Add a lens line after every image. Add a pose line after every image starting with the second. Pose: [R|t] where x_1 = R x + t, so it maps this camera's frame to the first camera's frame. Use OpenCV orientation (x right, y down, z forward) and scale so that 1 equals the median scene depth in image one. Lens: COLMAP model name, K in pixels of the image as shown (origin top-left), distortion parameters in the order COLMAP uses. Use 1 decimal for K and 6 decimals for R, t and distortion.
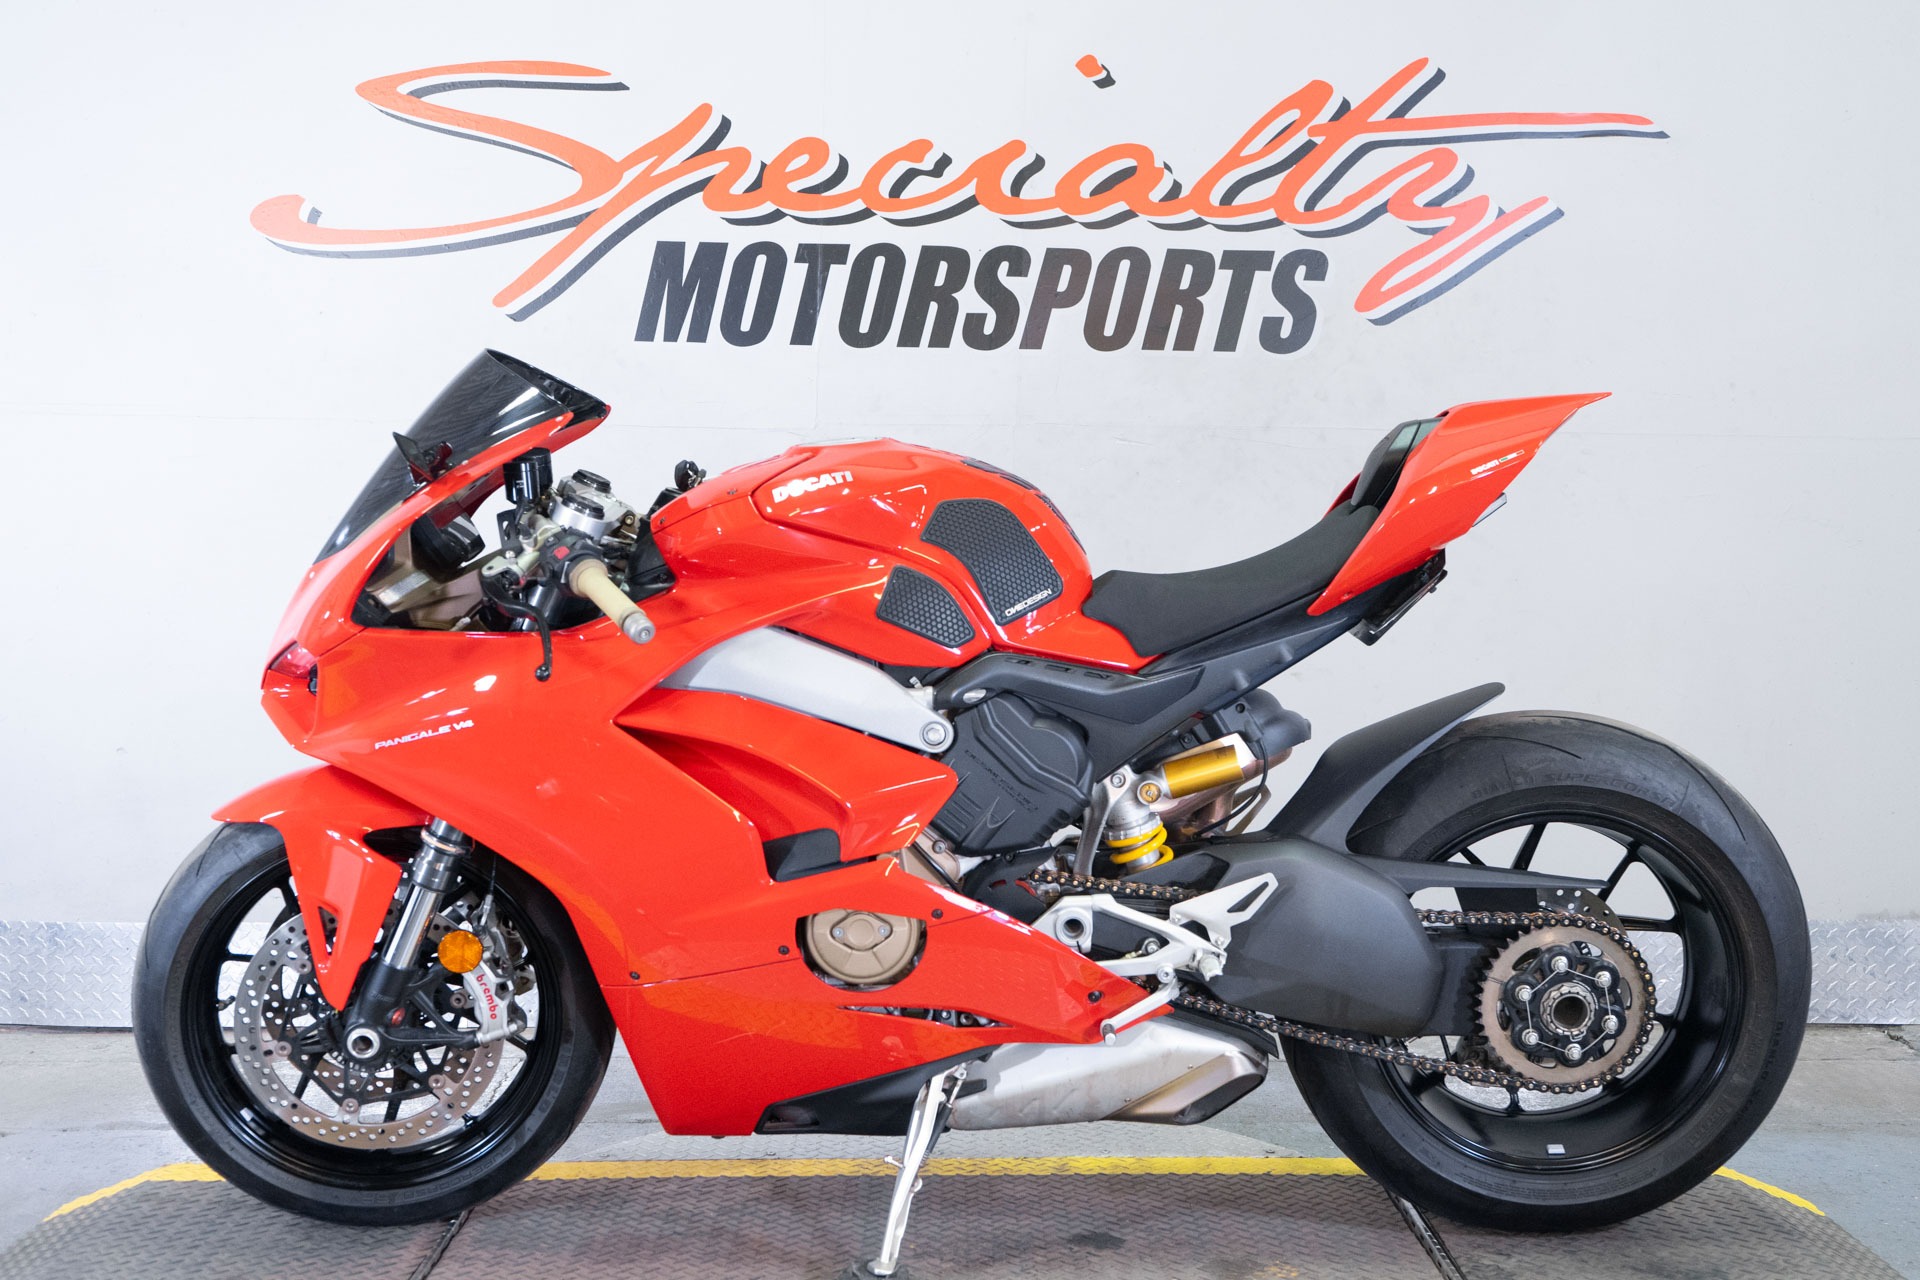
lens RADIAL K [[2215.8, 0, 960.9], [0, 2215.8, 637.9], [0, 0, 1]] dist [0.015929, 0.000000]
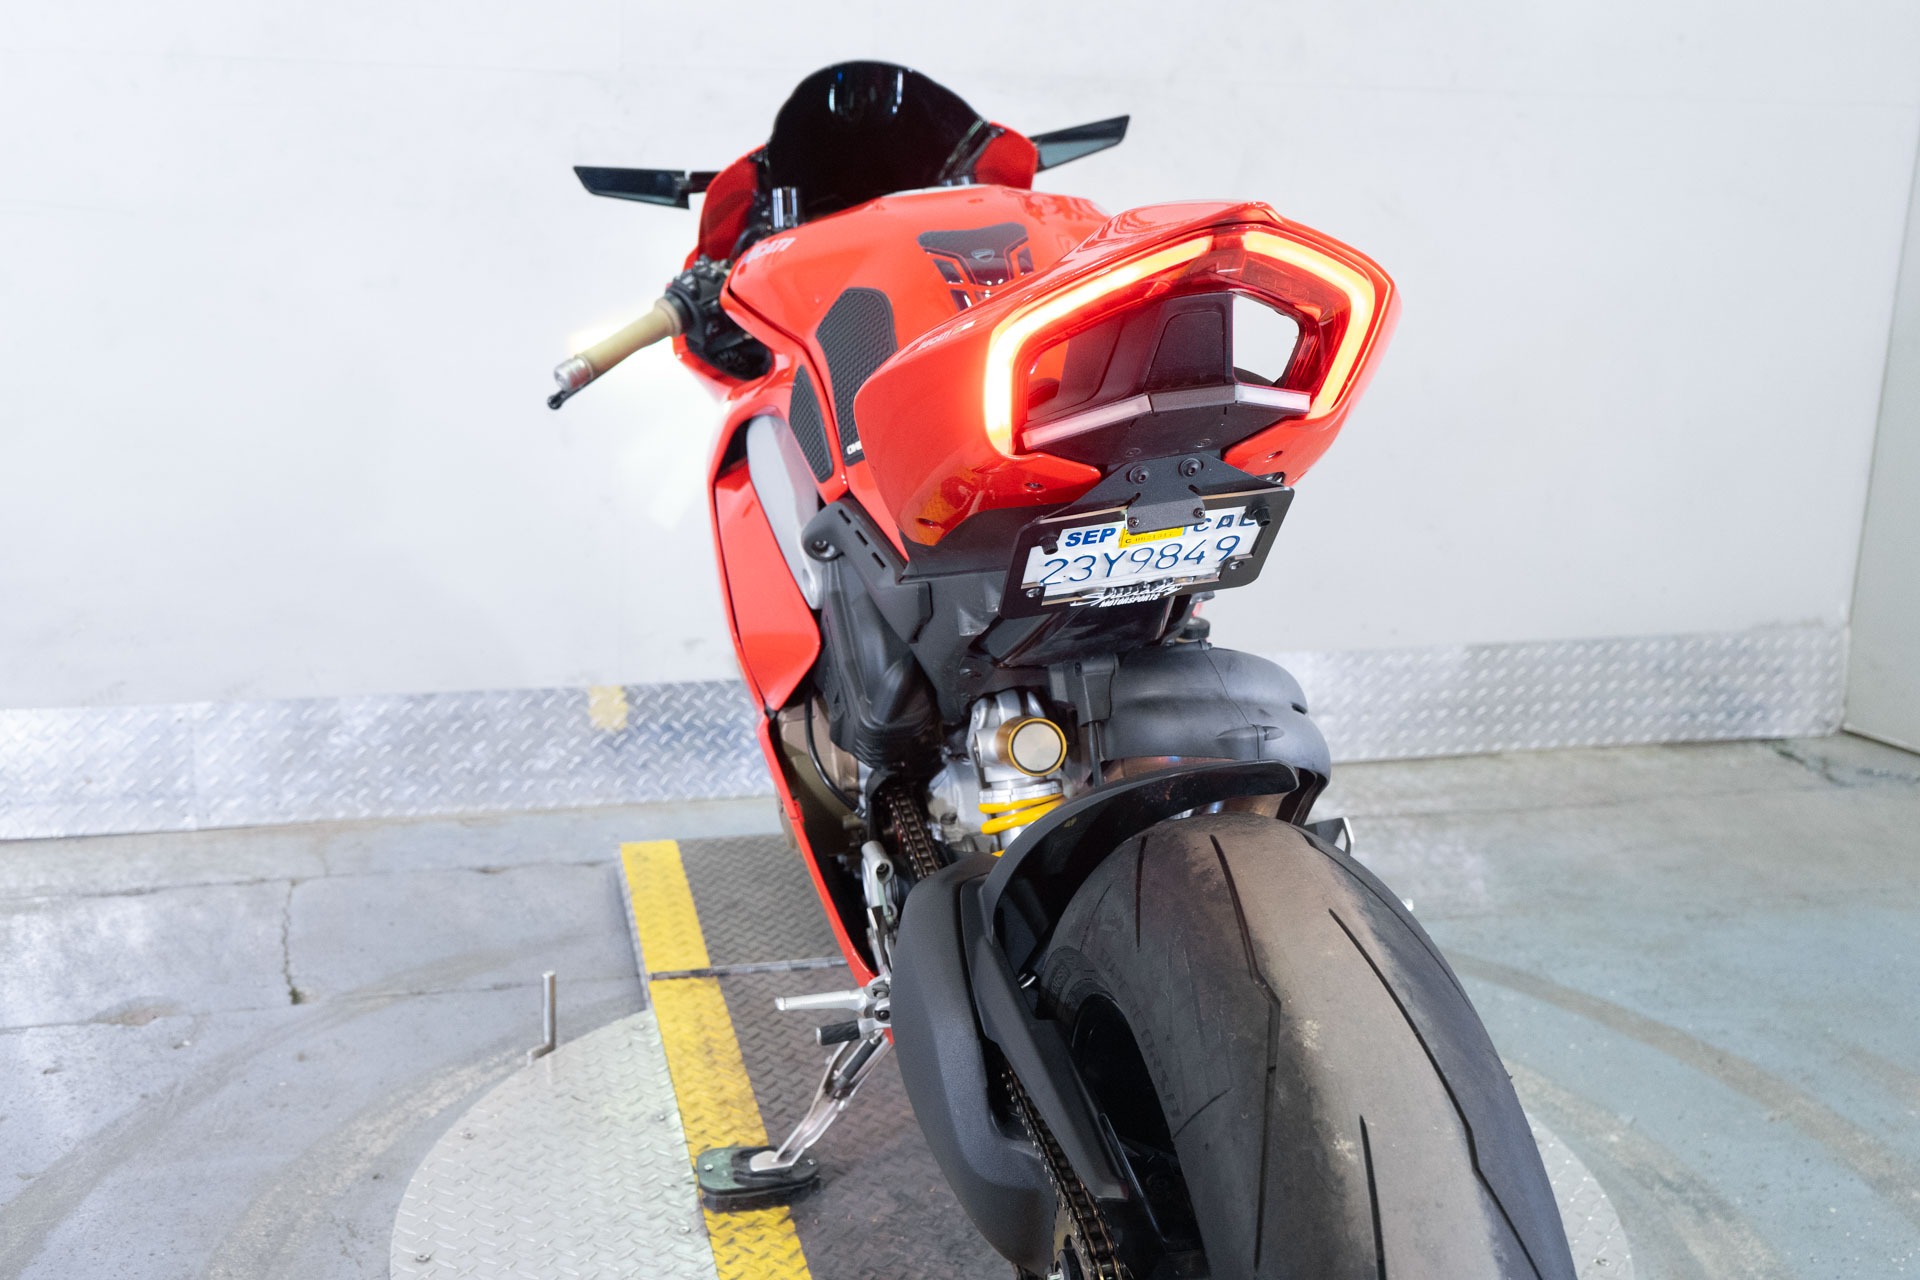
lens RADIAL K [[2215.8, 0, 960.7], [0, 2215.8, 632.2], [0, 0, 1]] dist [0.015929, 0.000000]
pose [[0.974484, -0.038135, 0.221193, -0.202528], [-0.008818, 0.978196, 0.207494, -0.100523], [-0.224283, -0.204150, 0.952901, 0.291852]]
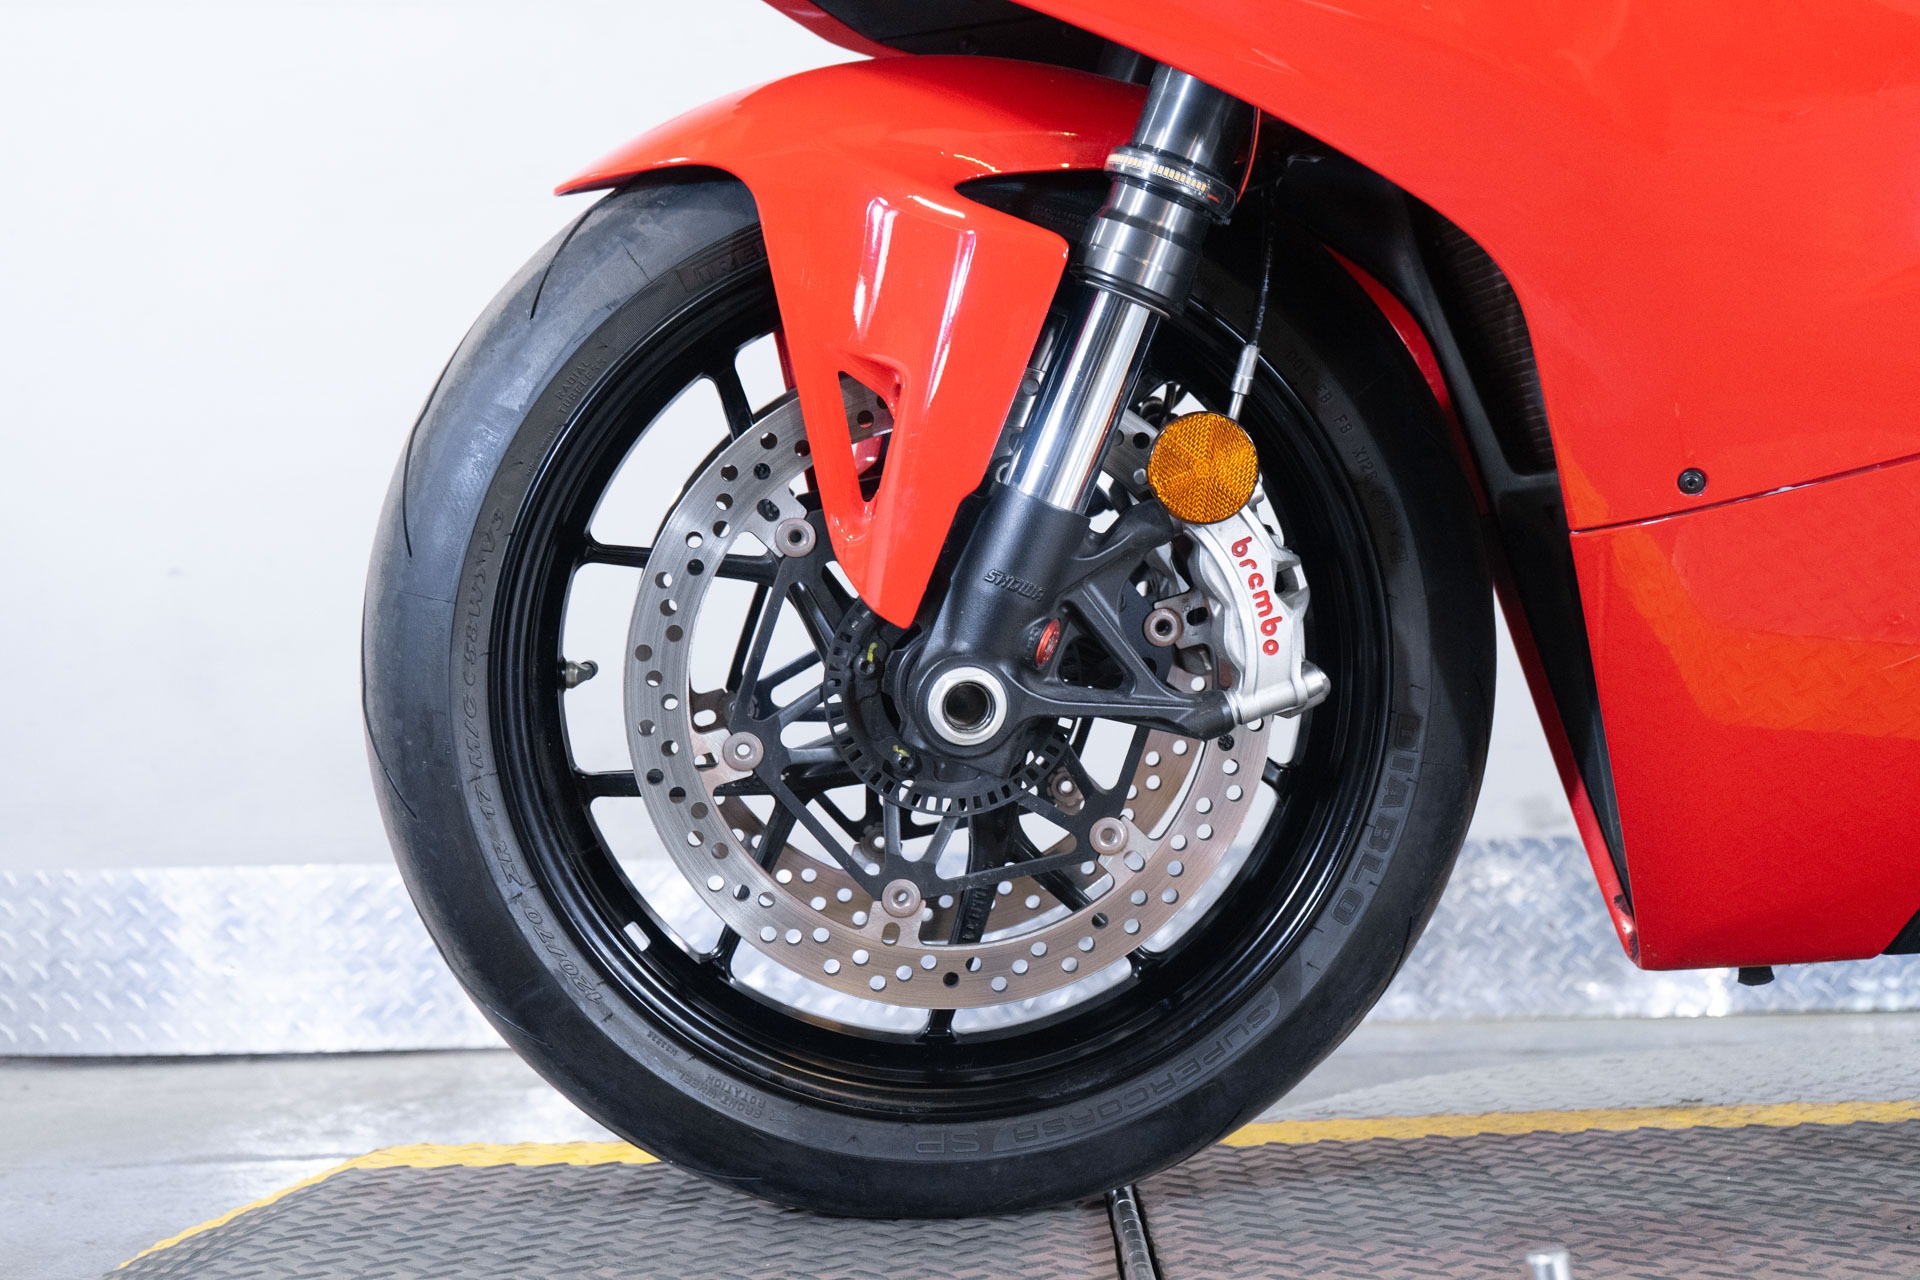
lens RADIAL K [[2551.8, 0, 960.4], [0, 2551.8, 638.4], [0, 0, 1]] dist [0.038343, 0.000000]
pose [[0.999440, -0.029132, -0.016445, -0.254019], [0.027660, 0.996119, -0.083563, 0.201962], [0.018816, 0.083062, 0.996367, 0.528665]]
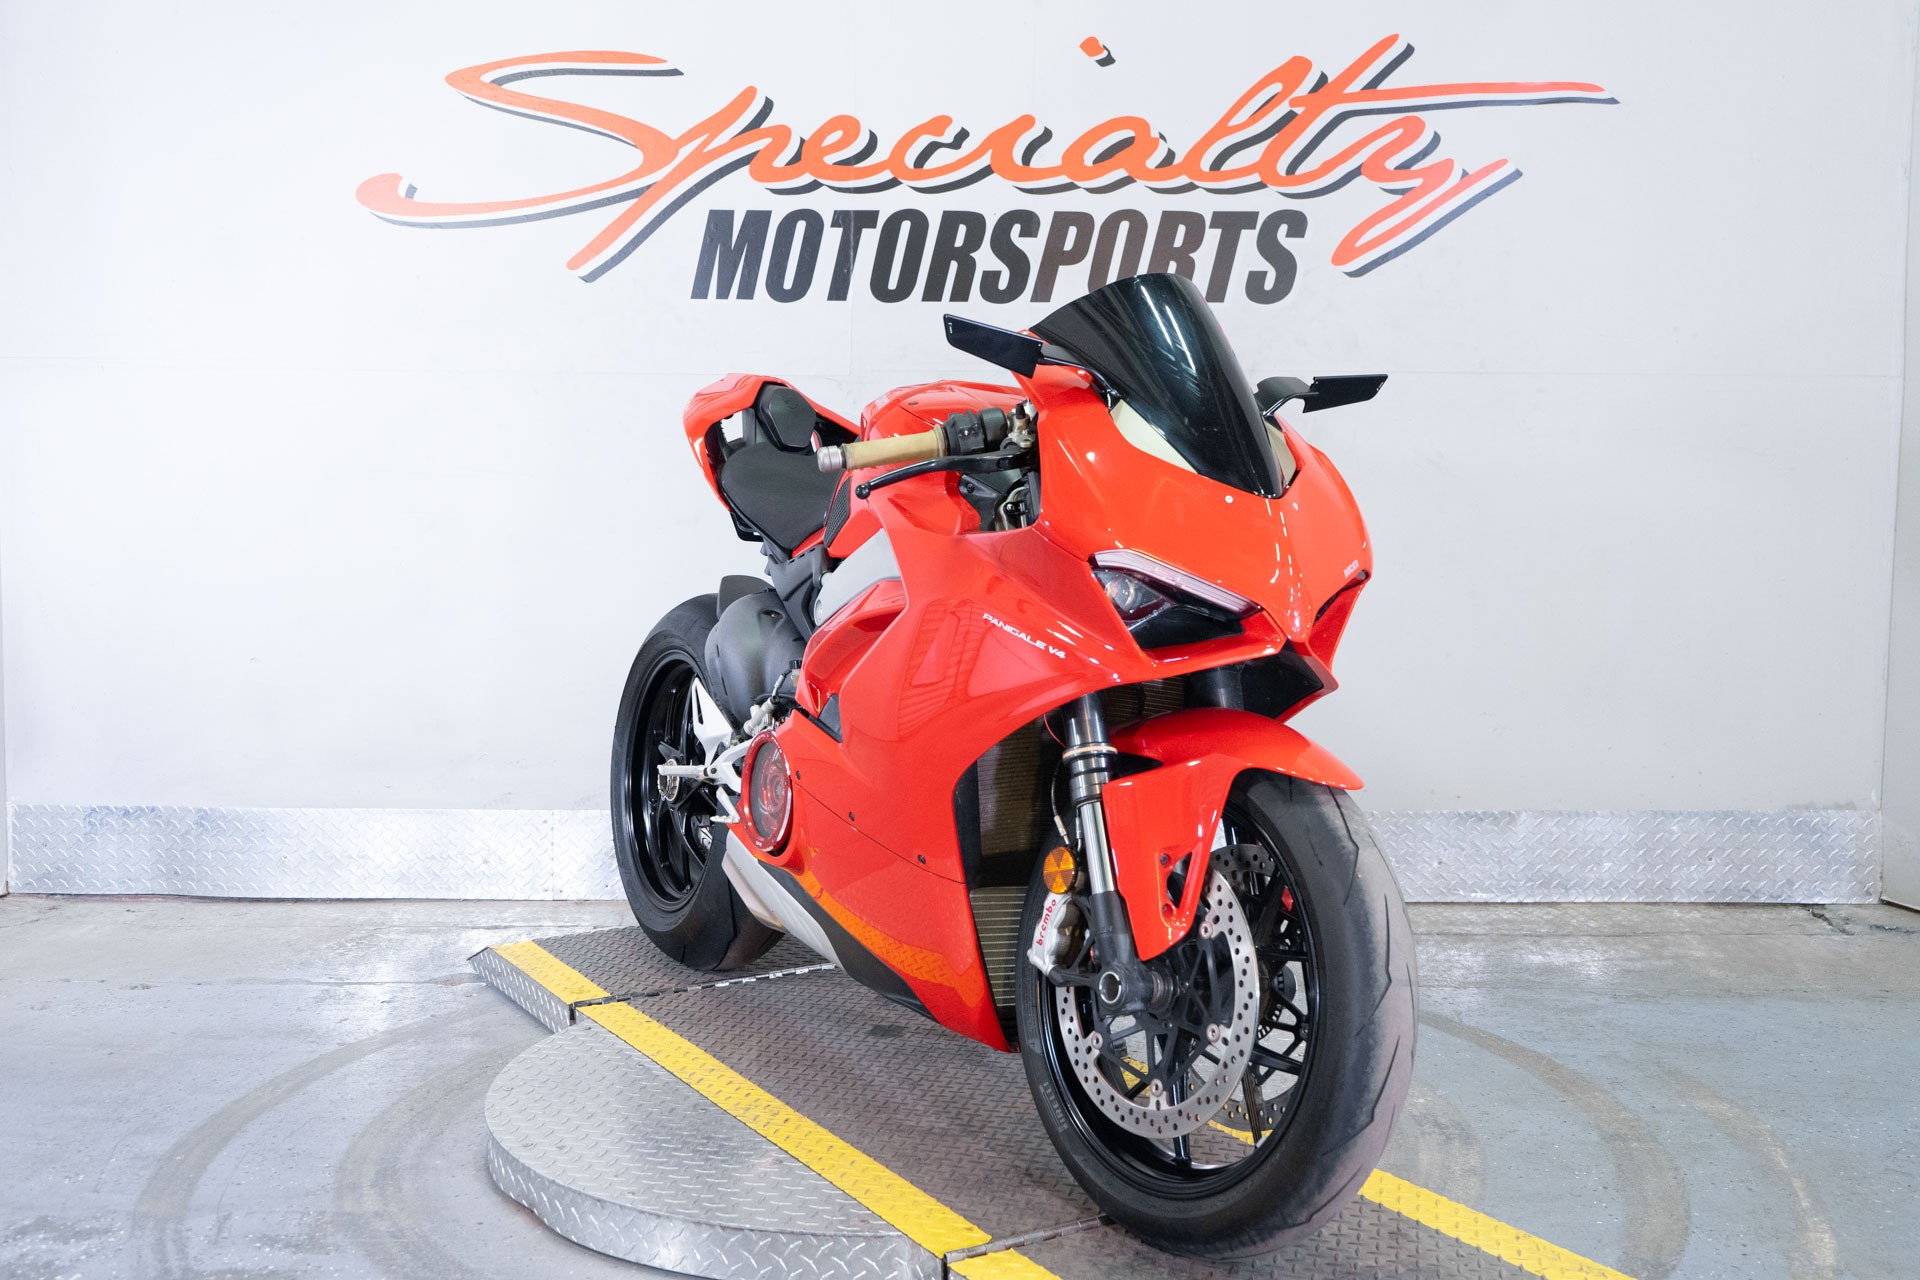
lens RADIAL K [[1986.8, 0, 960.2], [0, 1986.8, 638.1], [0, 0, 1]] dist [0.009469, 0.000000]
pose [[0.998608, -0.001733, -0.052717, 0.067885], [0.003825, 0.999208, 0.039603, -0.000508], [0.052606, -0.039750, 0.997824, -0.021428]]
